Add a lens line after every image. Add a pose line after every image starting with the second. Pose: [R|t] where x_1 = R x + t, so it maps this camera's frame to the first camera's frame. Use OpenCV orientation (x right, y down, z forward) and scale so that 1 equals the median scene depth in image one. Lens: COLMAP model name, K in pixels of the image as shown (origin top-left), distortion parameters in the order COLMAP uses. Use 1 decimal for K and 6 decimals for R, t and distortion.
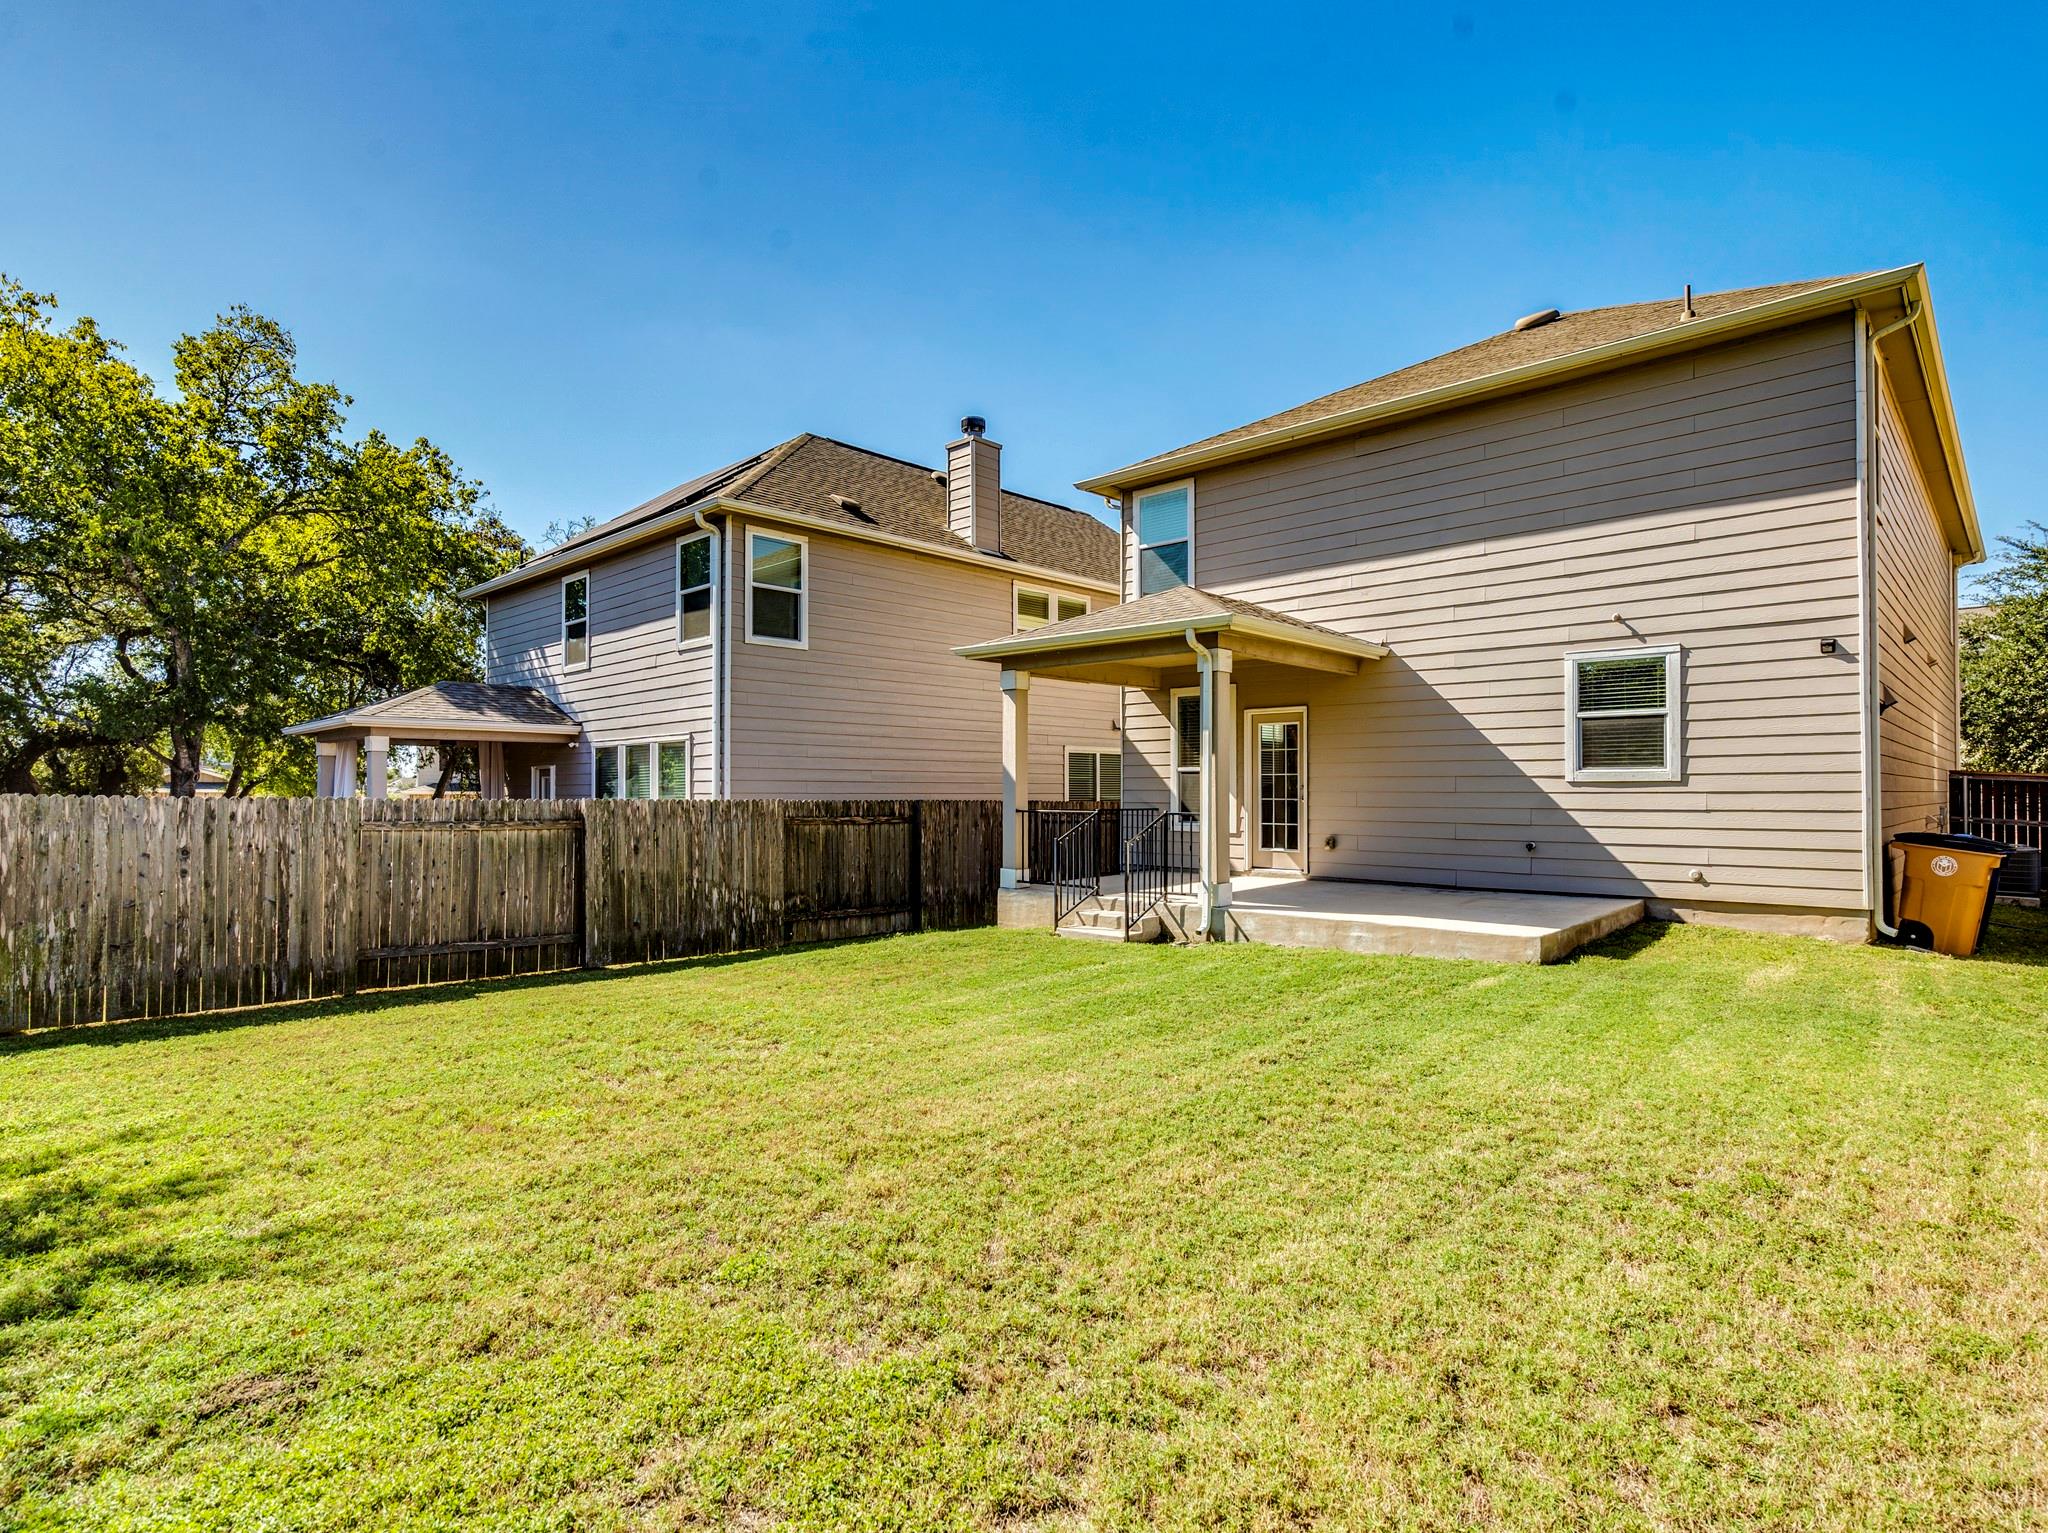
lens RADIAL K [[1062.2, 0, 1024.0], [0, 1062.2, 766.5], [0, 0, 1]] dist [-0.004602, 0.000072]
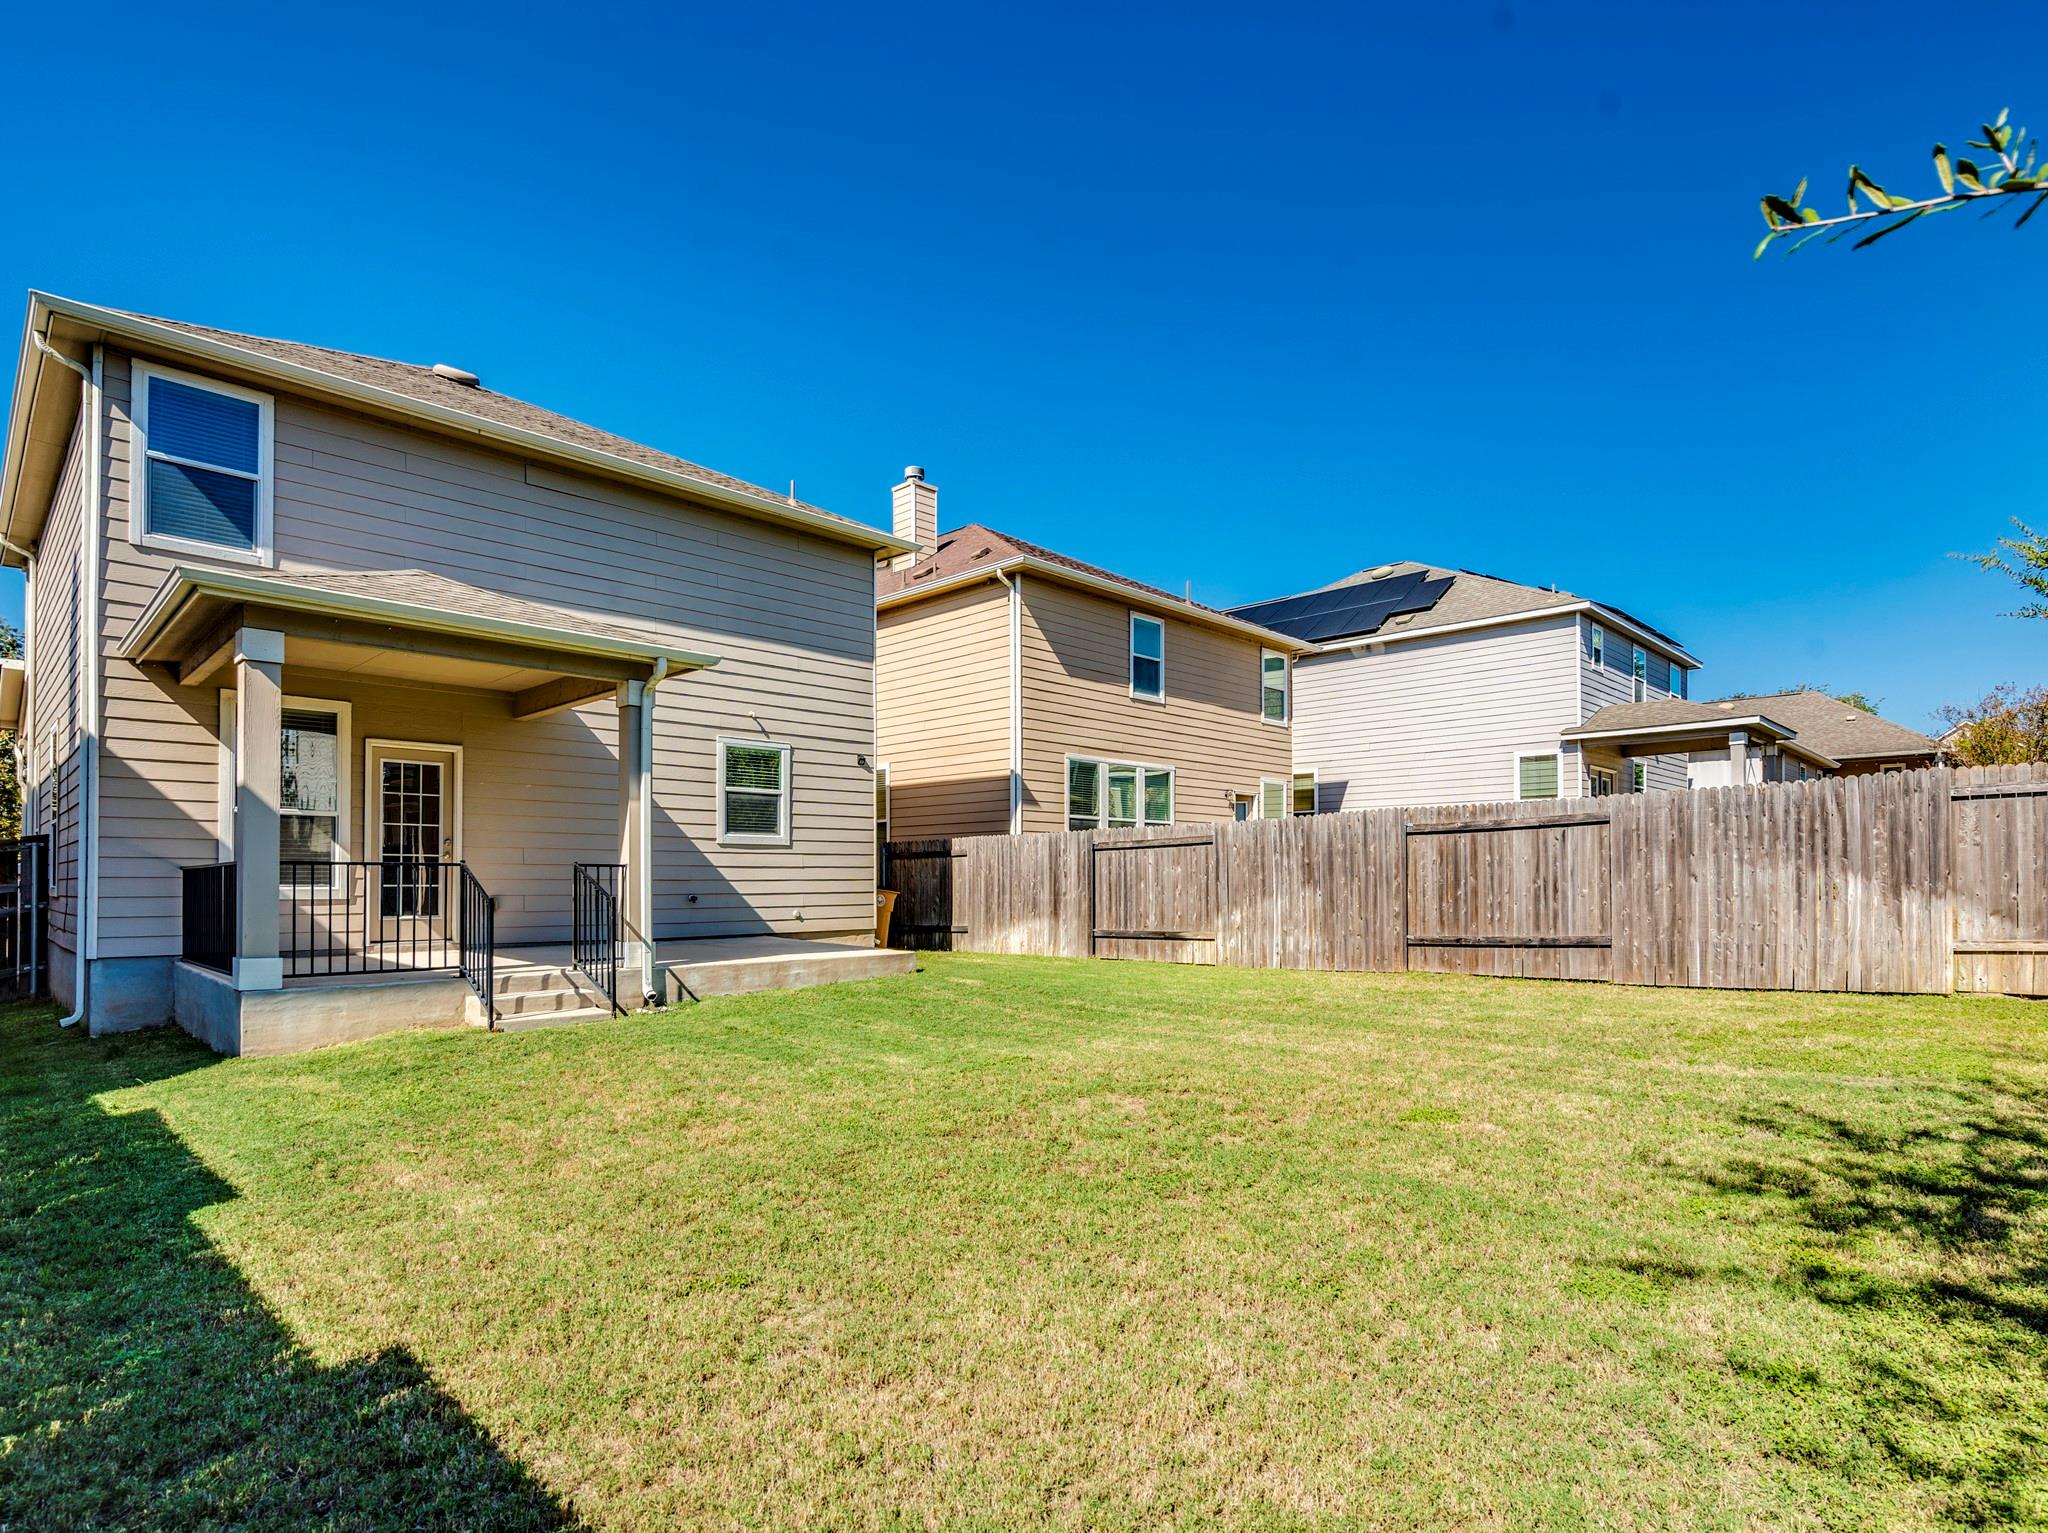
lens RADIAL K [[1071.3, 0, 1024.4], [0, 1071.3, 866.5], [0, 0, 1]] dist [-0.003183, -0.000106]
pose [[0.017962, 0.011776, 0.999769, -0.711943], [-0.022201, 0.999689, -0.011376, 0.048000], [-0.999592, -0.021991, 0.018218, 0.650286]]
